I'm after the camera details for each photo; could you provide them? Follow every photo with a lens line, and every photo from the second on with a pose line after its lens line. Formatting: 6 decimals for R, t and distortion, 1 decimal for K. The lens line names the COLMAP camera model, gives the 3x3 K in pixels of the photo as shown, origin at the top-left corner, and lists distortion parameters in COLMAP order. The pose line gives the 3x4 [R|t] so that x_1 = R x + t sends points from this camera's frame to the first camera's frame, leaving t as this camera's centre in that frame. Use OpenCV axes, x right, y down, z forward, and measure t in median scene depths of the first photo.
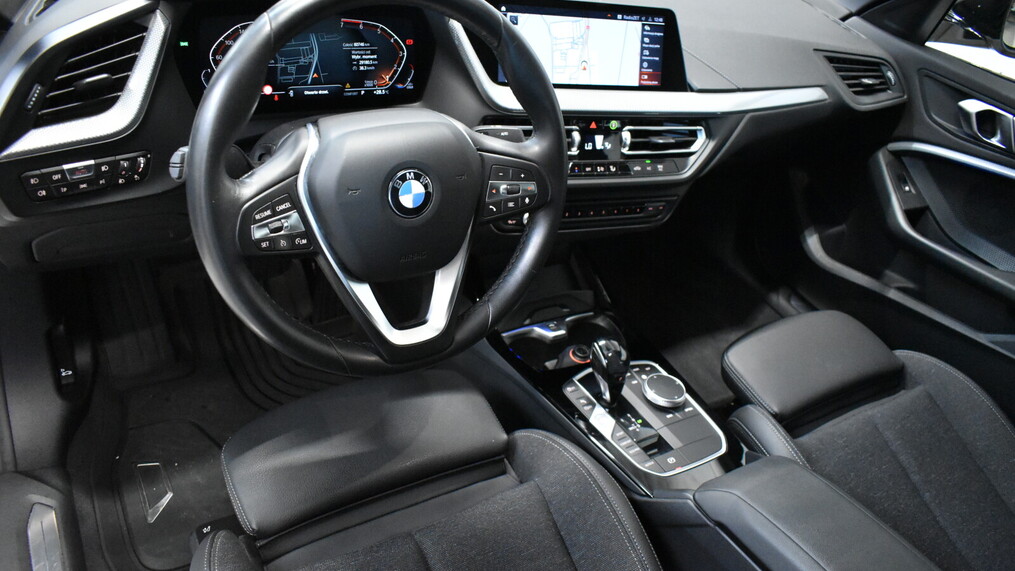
lens RADIAL K [[775.4, 0, 507.5], [0, 775.4, 285.5], [0, 0, 1]] dist [-0.030029, 0.016697]
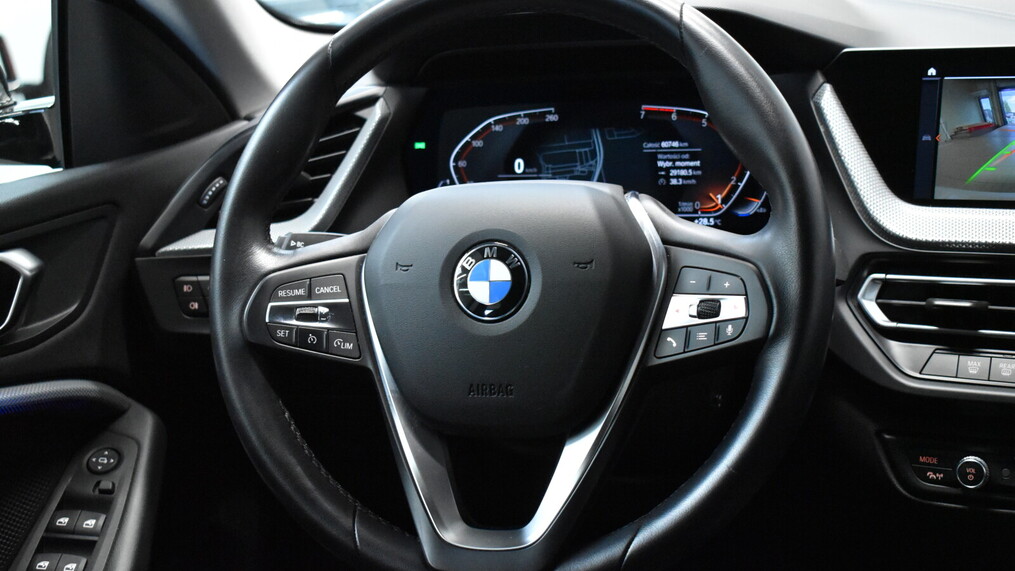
lens RADIAL K [[1509.9, 0, 507.5], [0, 1509.9, 285.5], [0, 0, 1]] dist [-0.036846, 0.044433]
pose [[0.640373, -0.058920, -0.765801, 0.549328], [-0.282869, 0.908880, -0.306467, 0.169833], [0.714078, 0.412875, 0.565356, 0.227311]]
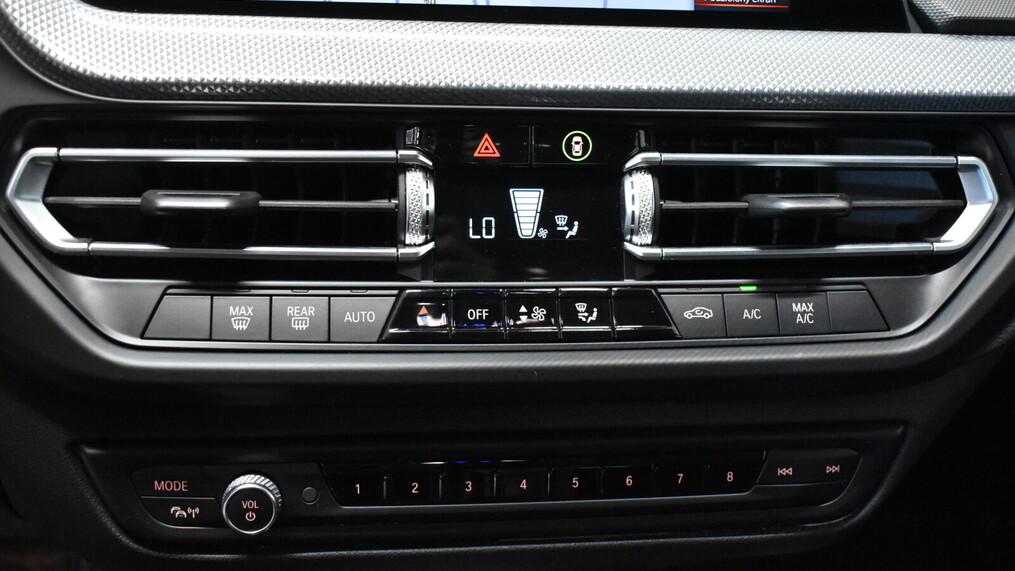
lens RADIAL K [[1169.8, 0, 507.5], [0, 1169.8, 285.5], [0, 0, 1]] dist [-0.008836, -0.012413]
pose [[0.950941, -0.027492, -0.308149, 0.232583], [-0.048336, 0.970609, -0.235756, -0.066797], [0.305574, 0.239085, 0.921663, 0.633341]]
